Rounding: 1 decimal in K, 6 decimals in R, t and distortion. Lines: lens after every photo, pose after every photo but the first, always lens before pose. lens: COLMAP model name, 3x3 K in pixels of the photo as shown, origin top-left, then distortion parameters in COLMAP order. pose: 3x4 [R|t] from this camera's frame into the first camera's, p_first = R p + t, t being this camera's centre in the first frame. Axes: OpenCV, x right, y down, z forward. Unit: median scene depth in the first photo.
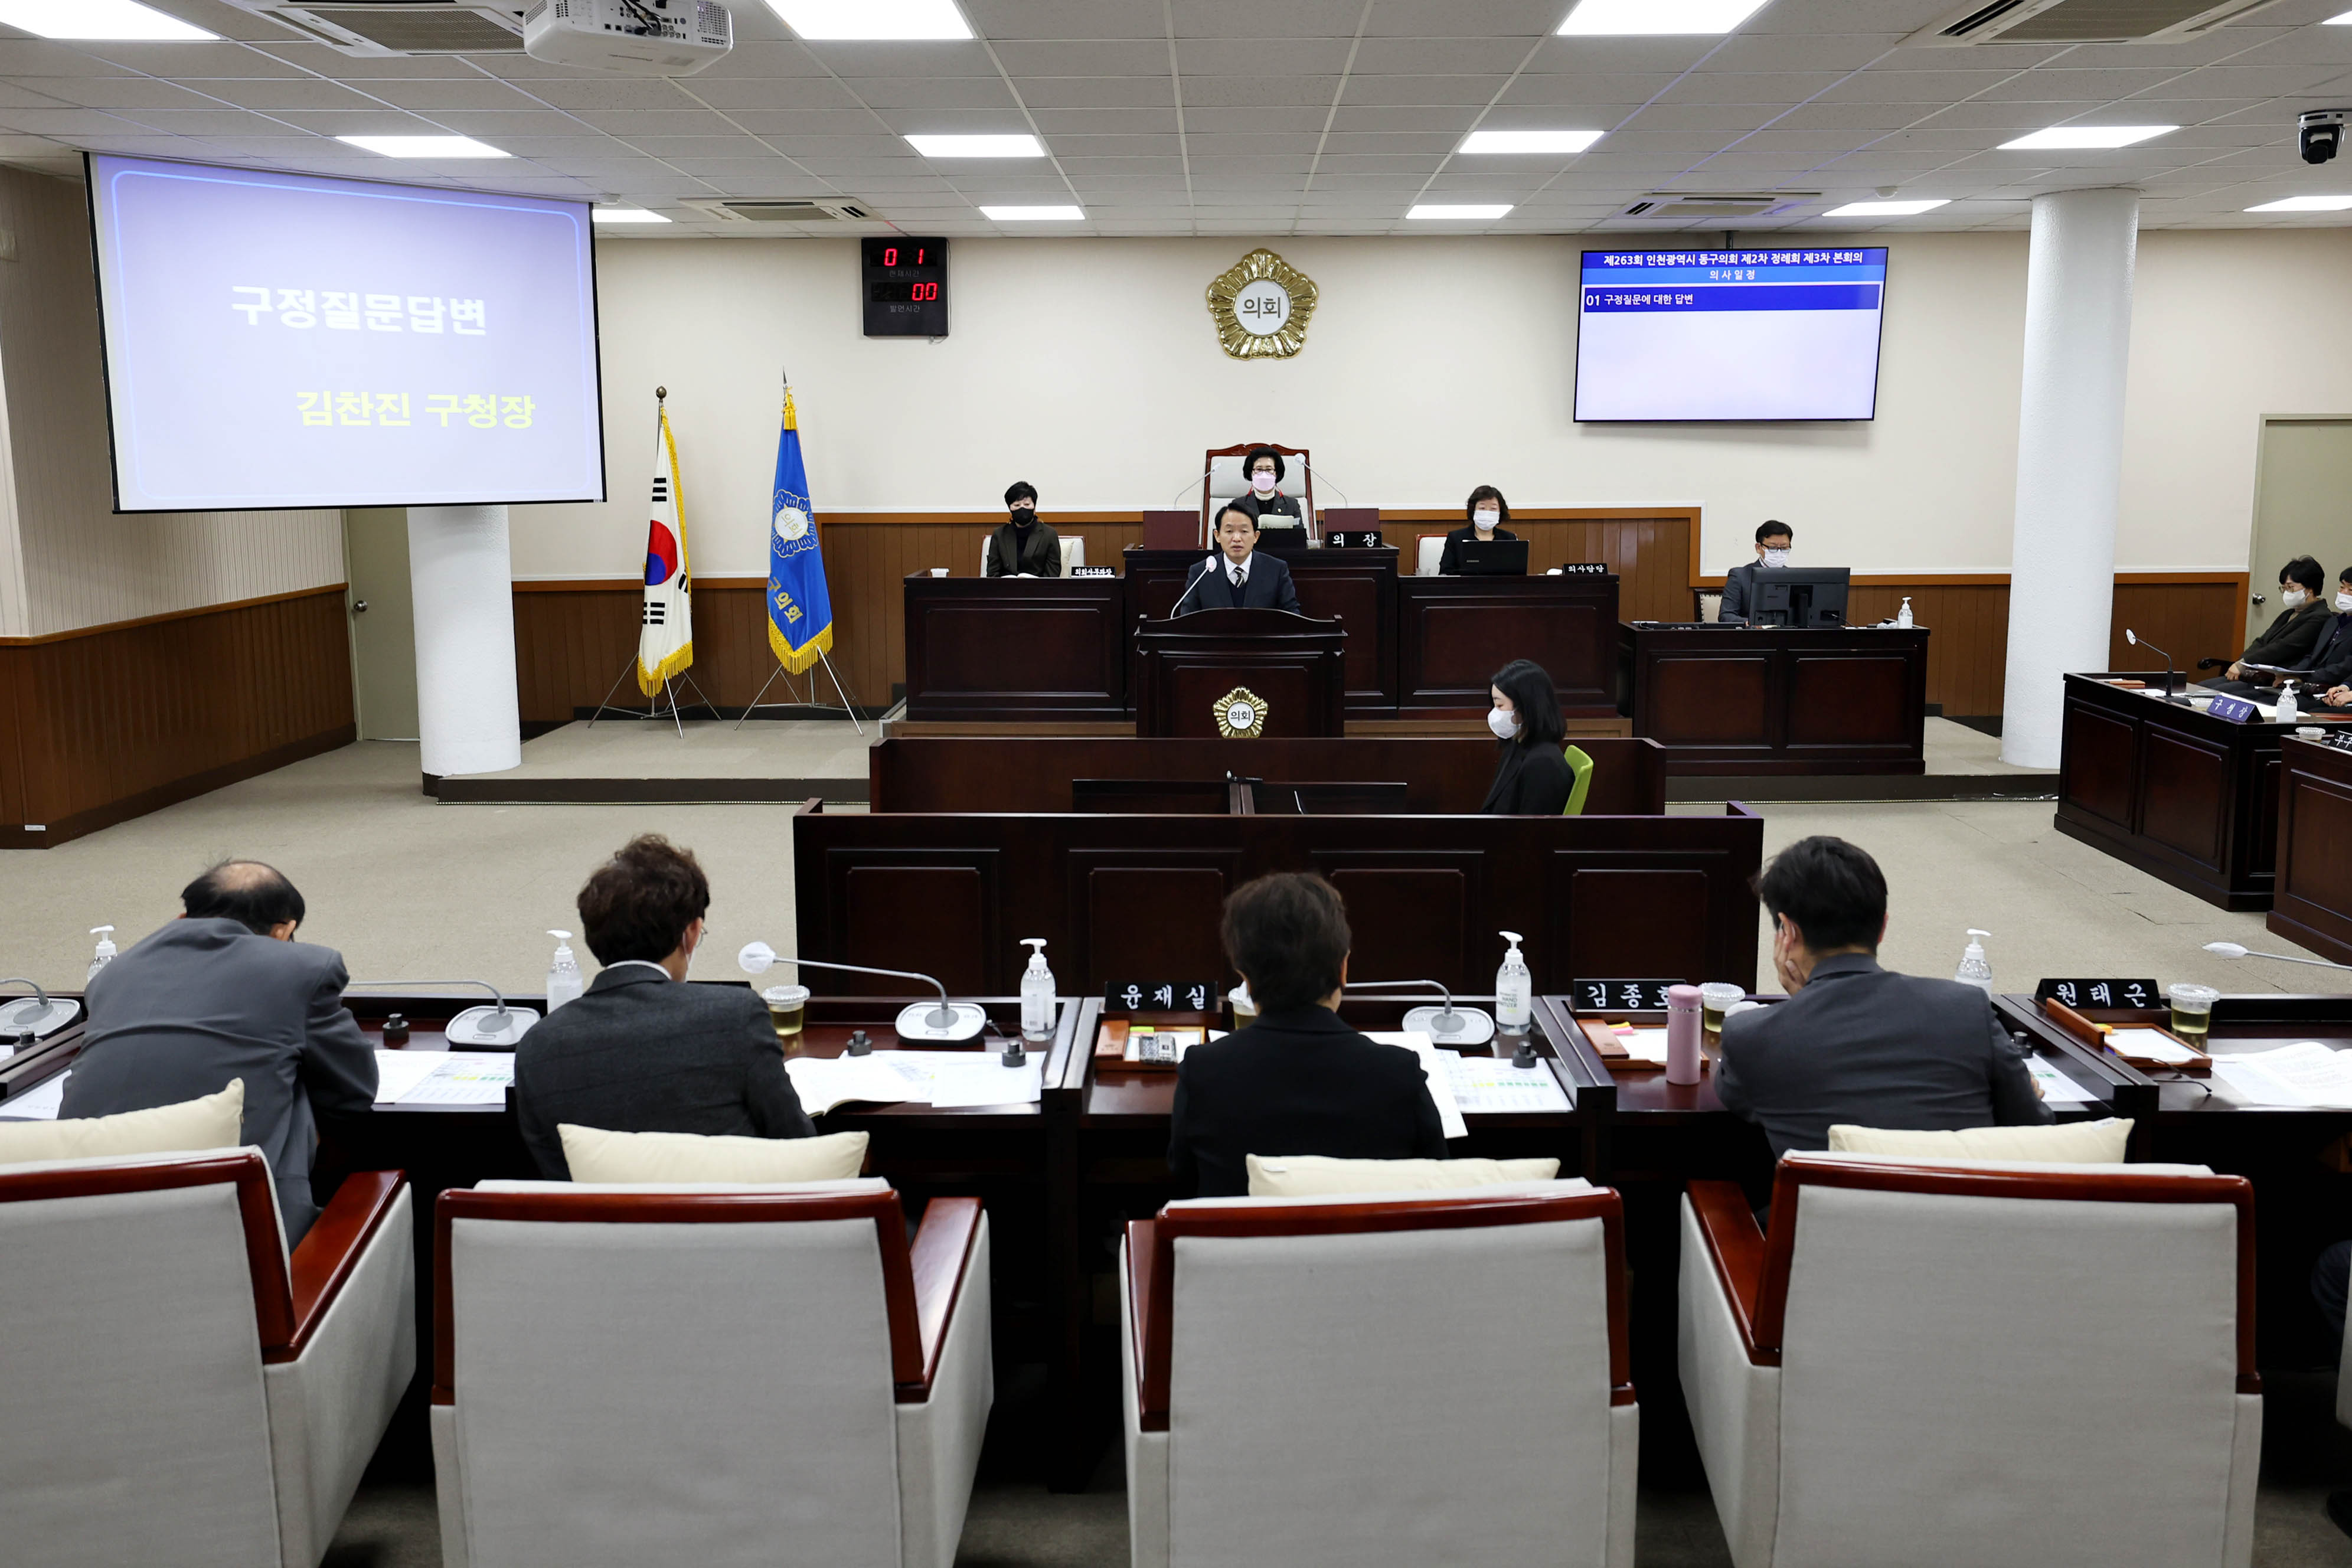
lens RADIAL K [[1813.6, 0, 1209.2], [0, 1813.6, 682.1], [0, 0, 1]] dist [-0.016036, 0.040300]
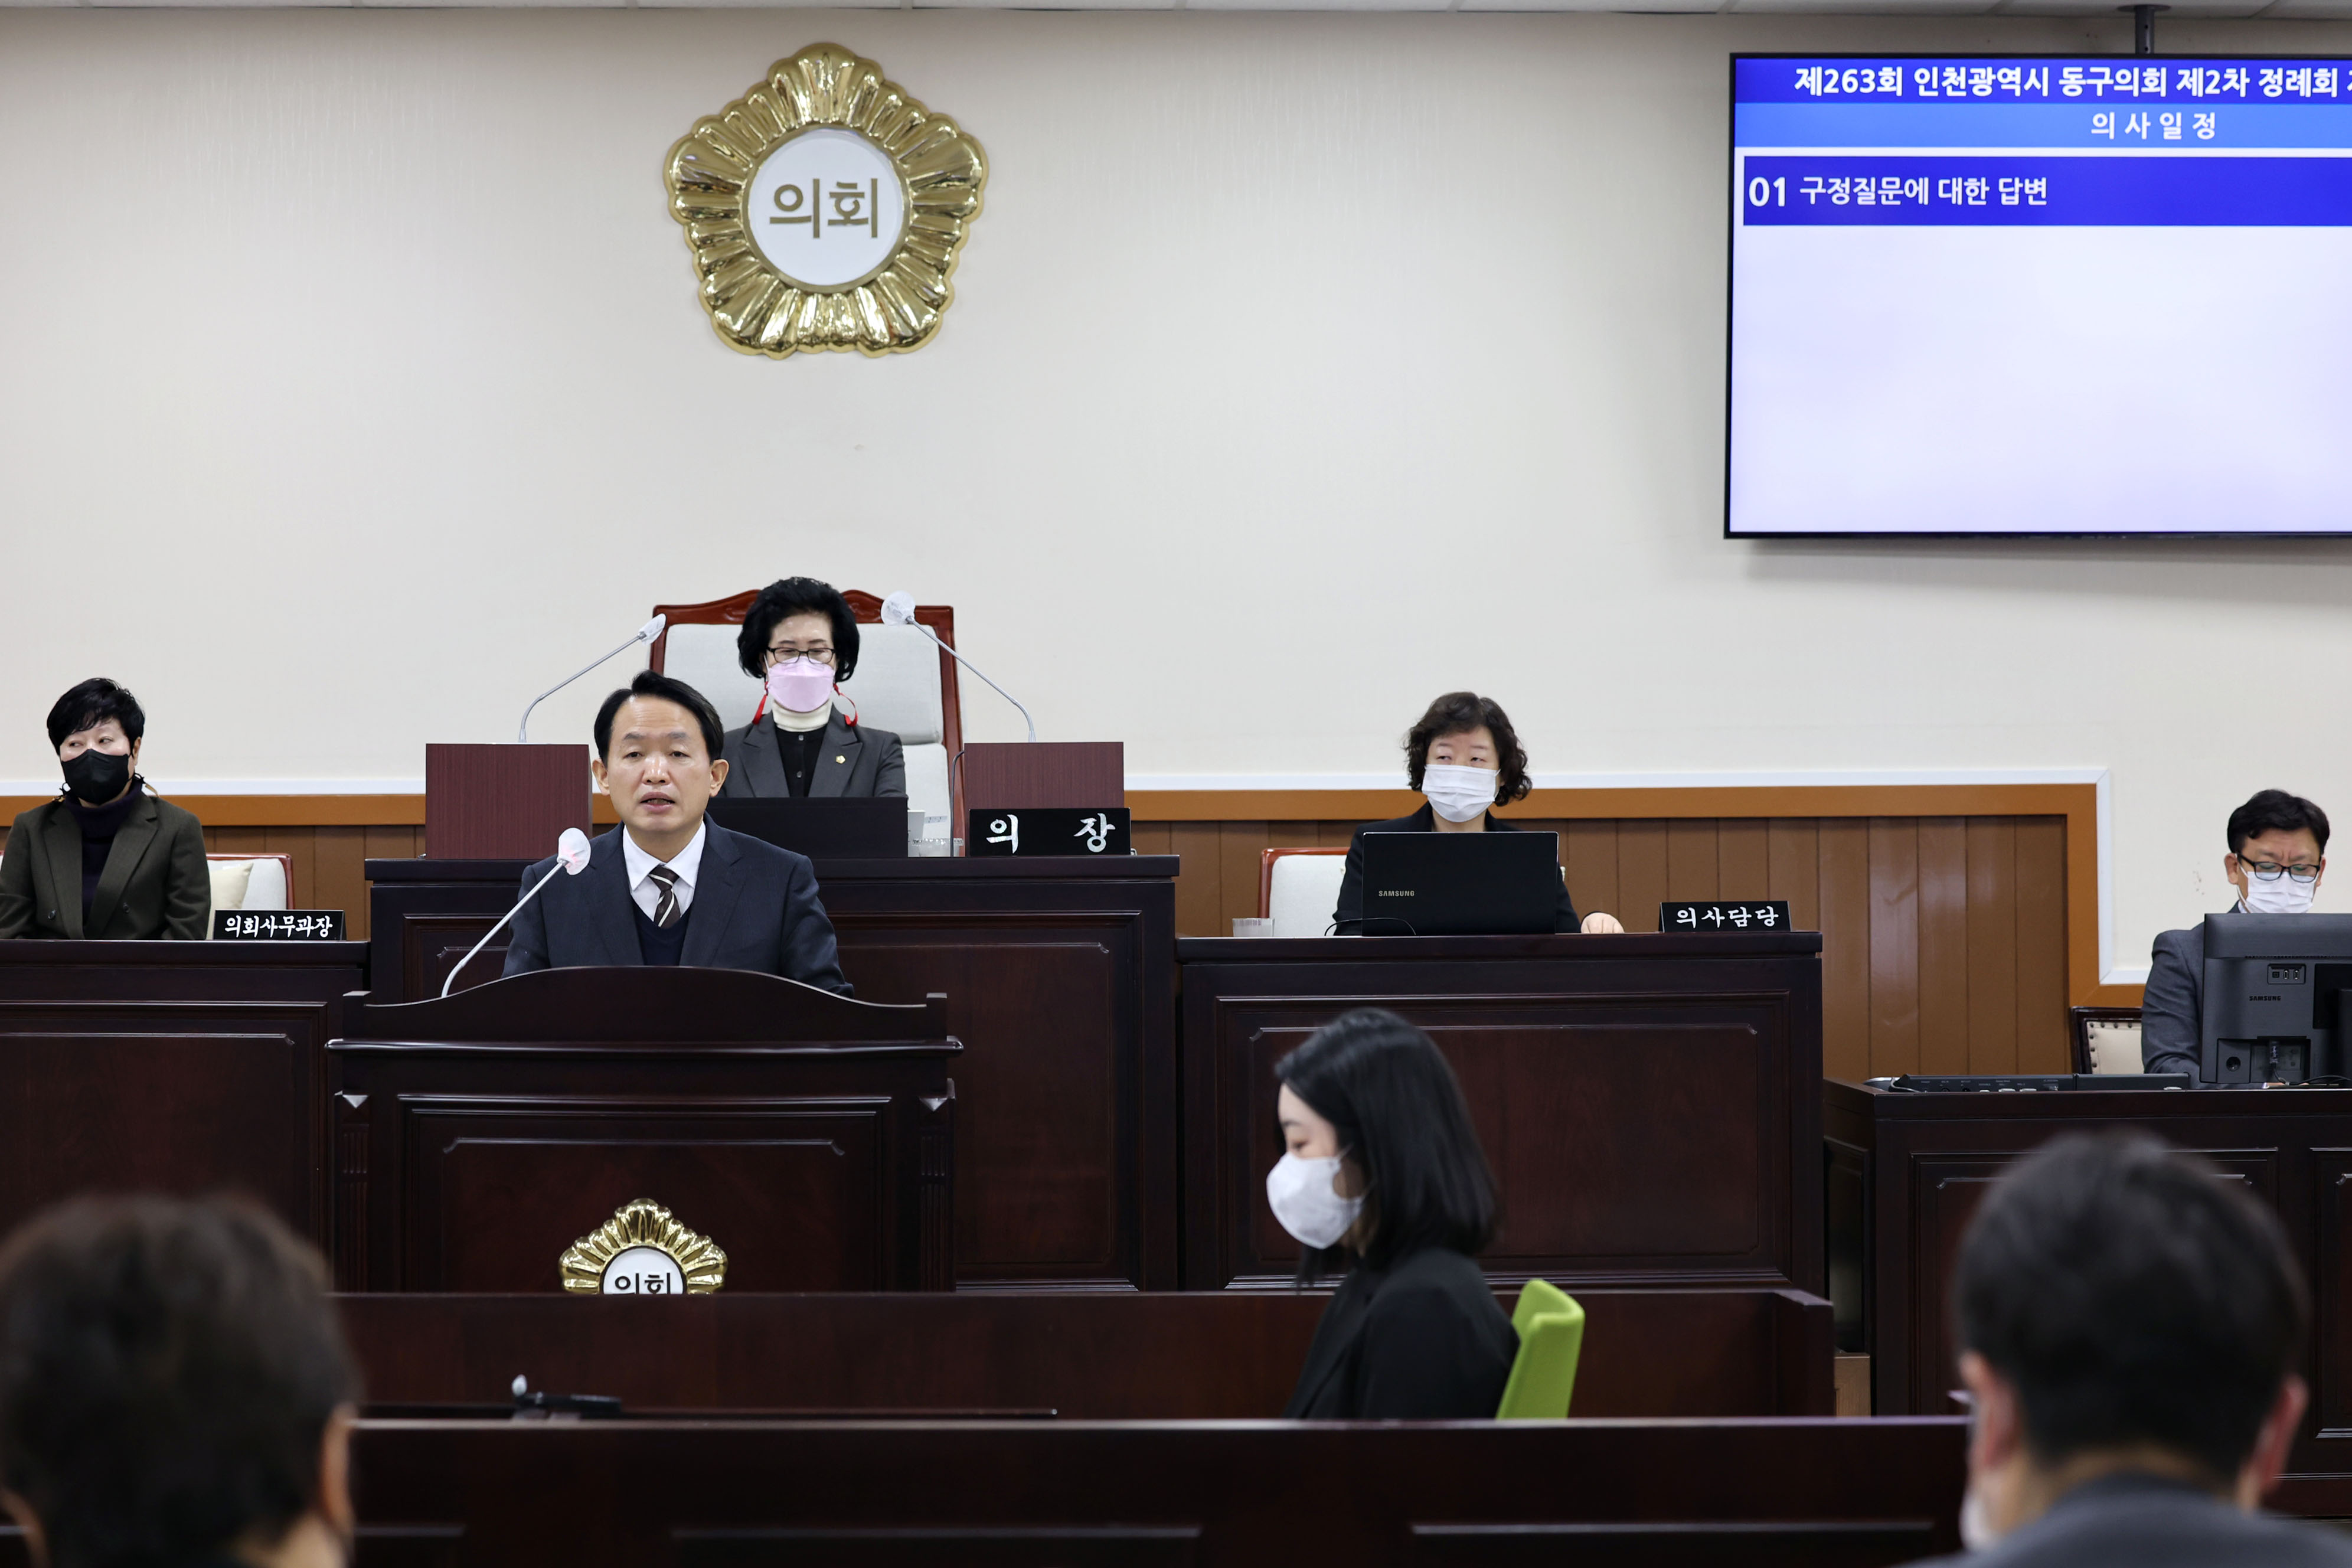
lens RADIAL K [[5277.9, 0, 1222.9], [0, 5277.9, 785.2], [0, 0, 1]] dist [-0.190320, 0.569402]
pose [[0.998237, 0.002412, 0.059307, 0.047286], [0.005829, 0.990359, -0.138401, 0.043857], [-0.059069, 0.138502, 0.988599, 0.016787]]
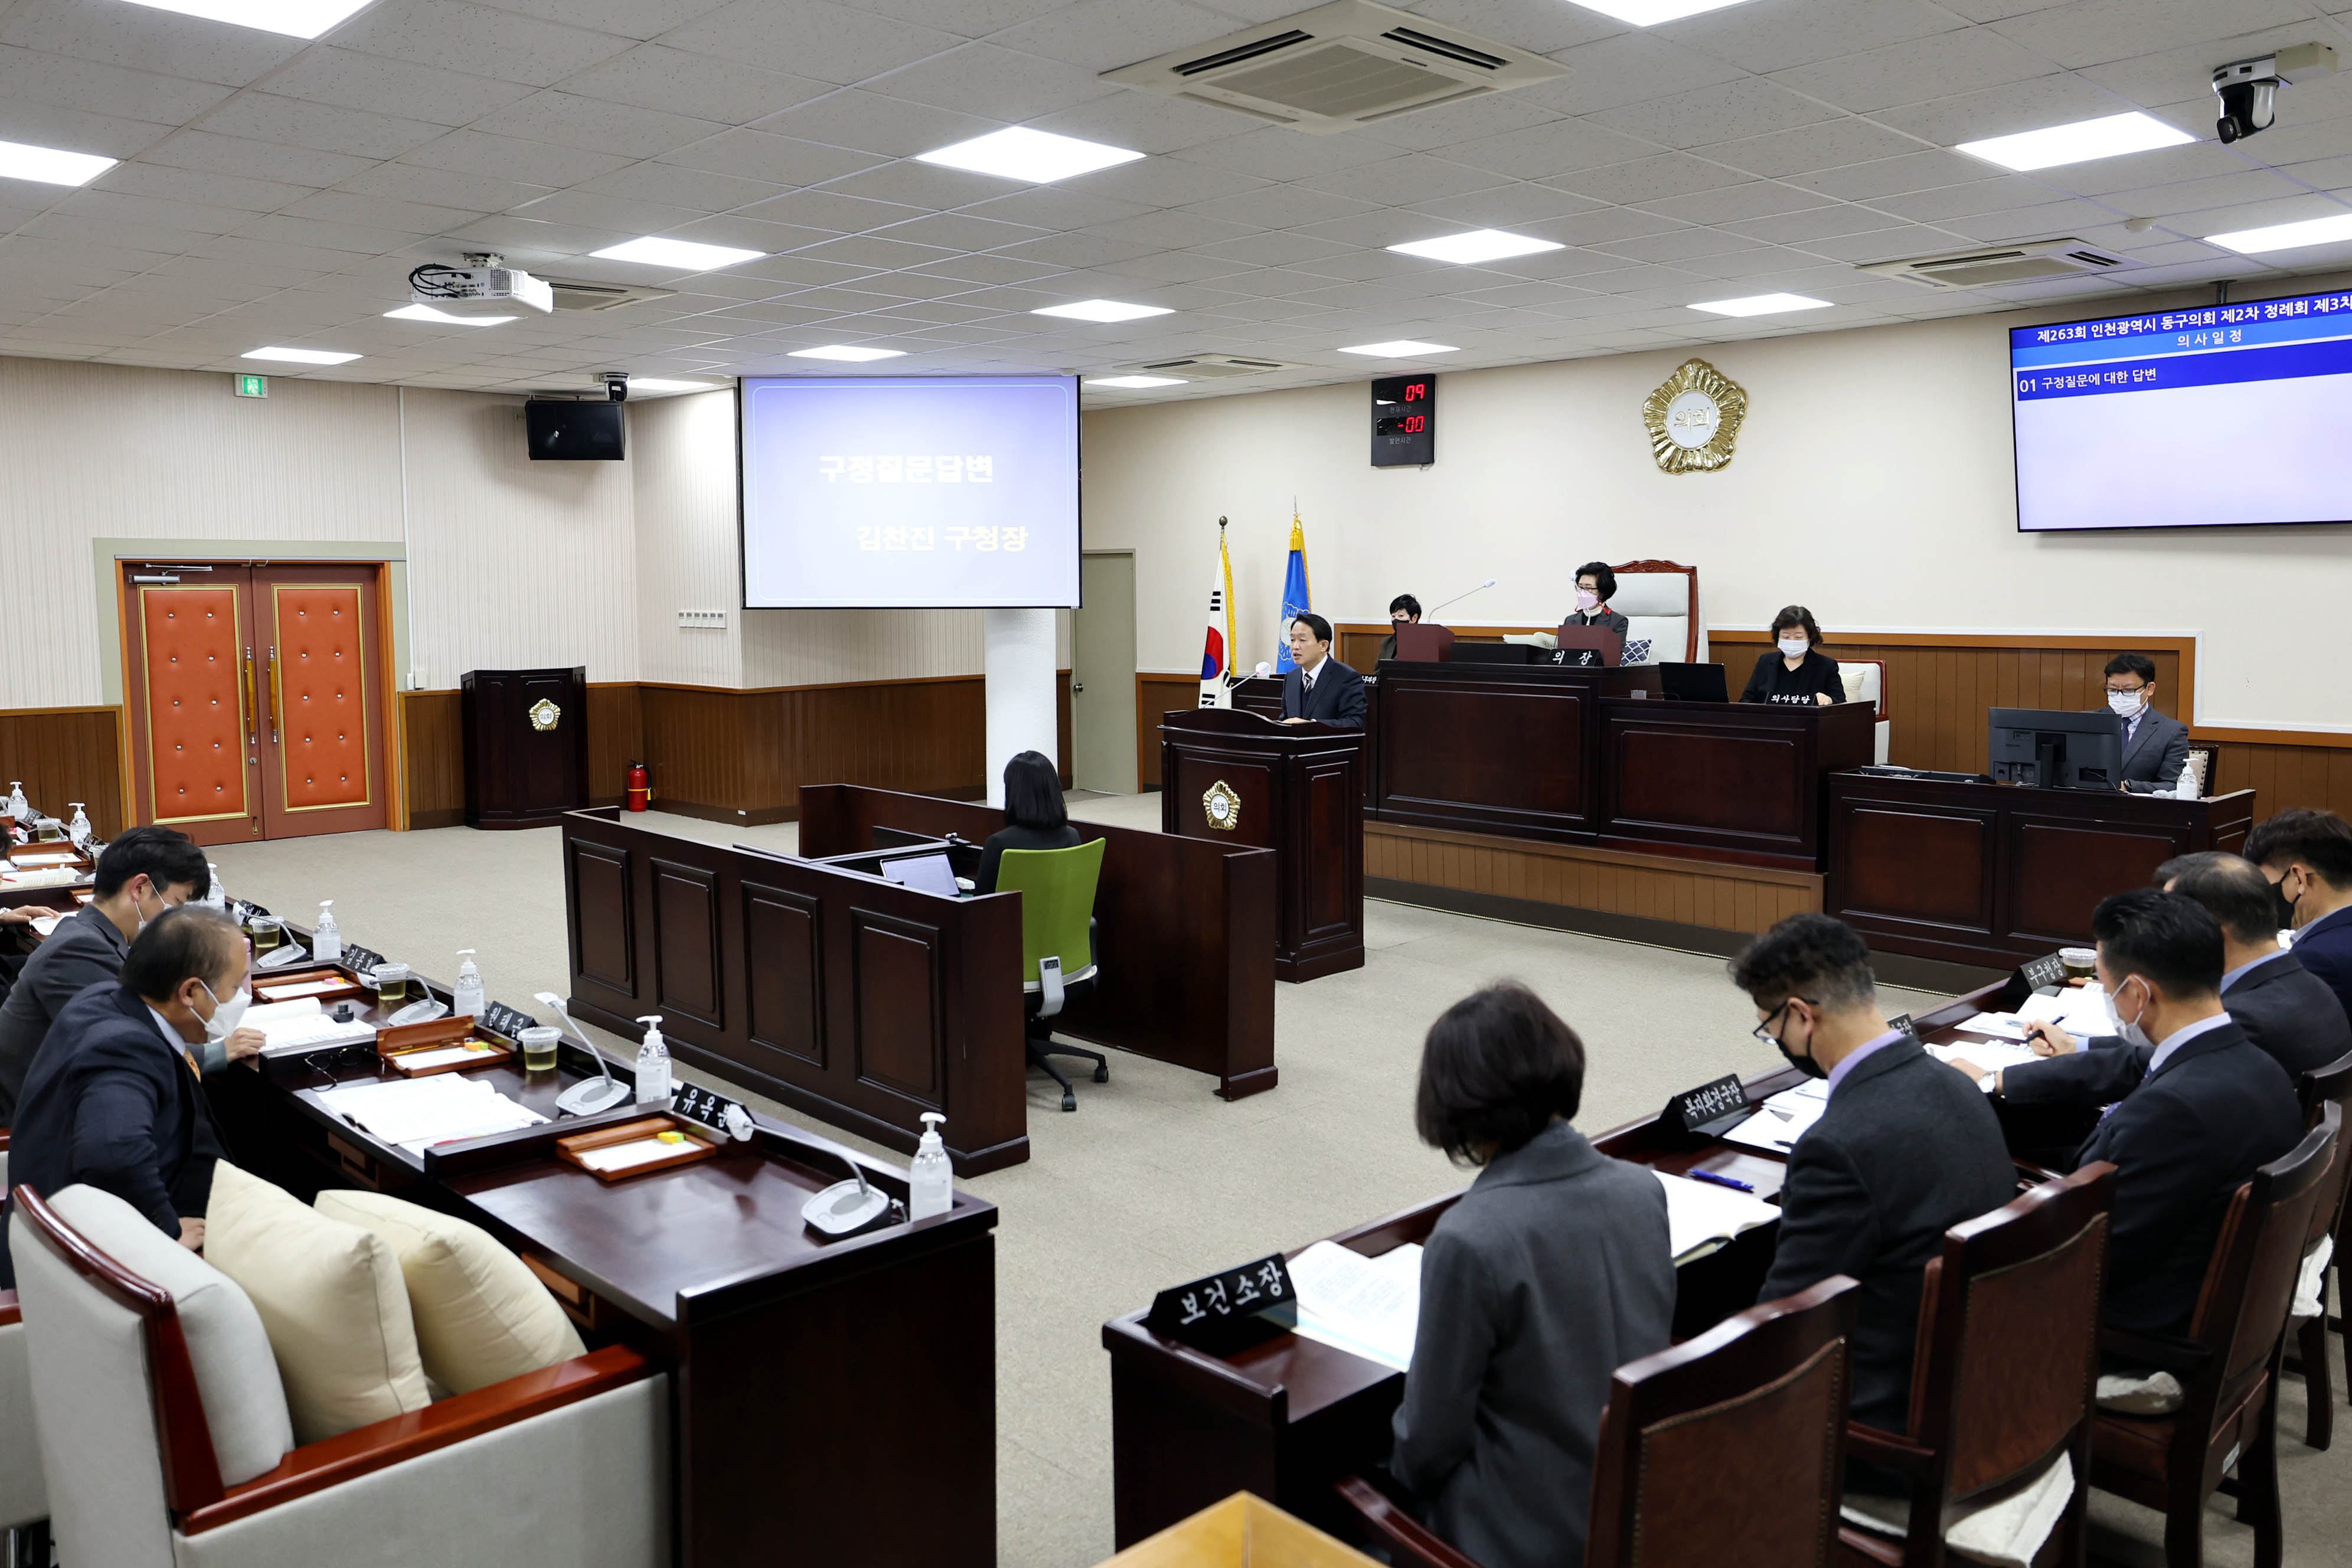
lens RADIAL K [[1765.2, 0, 1195.3], [0, 1765.2, 727.9], [0, 0, 1]] dist [-0.017748, 0.056145]
pose [[0.697072, 0.061474, -0.714361, 0.541750], [-0.091380, 0.995810, -0.003473, -0.016984], [0.711154, 0.067699, 0.699769, 0.175596]]
